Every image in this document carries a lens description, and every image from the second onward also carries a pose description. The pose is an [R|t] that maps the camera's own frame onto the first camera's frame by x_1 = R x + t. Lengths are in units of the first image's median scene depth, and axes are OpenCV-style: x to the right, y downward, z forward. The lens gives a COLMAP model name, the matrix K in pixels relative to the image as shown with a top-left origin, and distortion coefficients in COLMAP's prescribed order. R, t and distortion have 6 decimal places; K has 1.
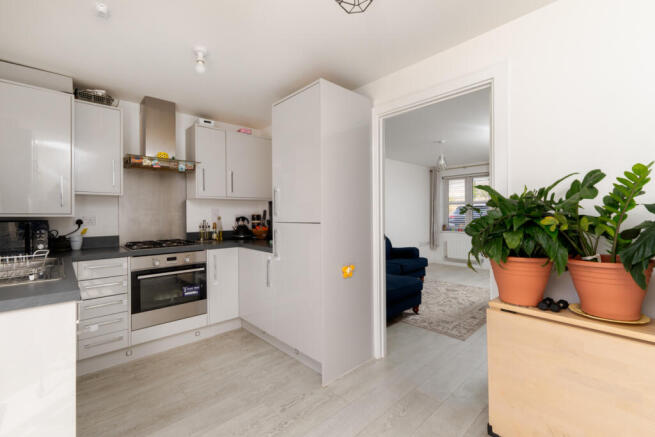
lens RADIAL K [[280.9, 0, 327.3], [0, 280.9, 209.1], [0, 0, 1]] dist [-0.001016, -0.000217]
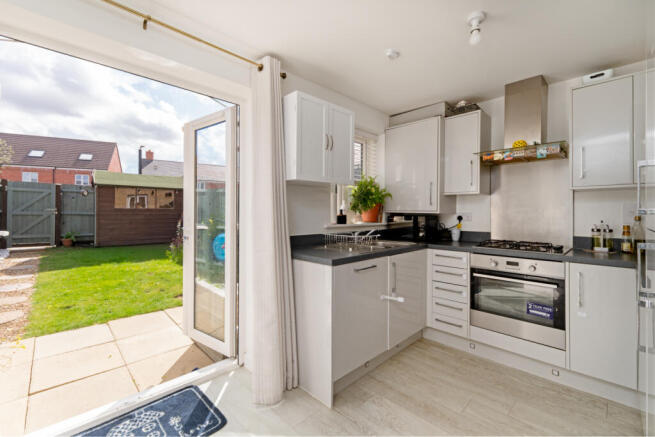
lens RADIAL K [[280.9, 0, 327.3], [0, 280.9, 209.1], [0, 0, 1]] dist [-0.001016, -0.000217]
pose [[0.012353, -0.004115, -0.999915, 0.275941], [0.015690, 0.999869, -0.003921, 0.004066], [0.999801, -0.015640, 0.012416, 0.390554]]
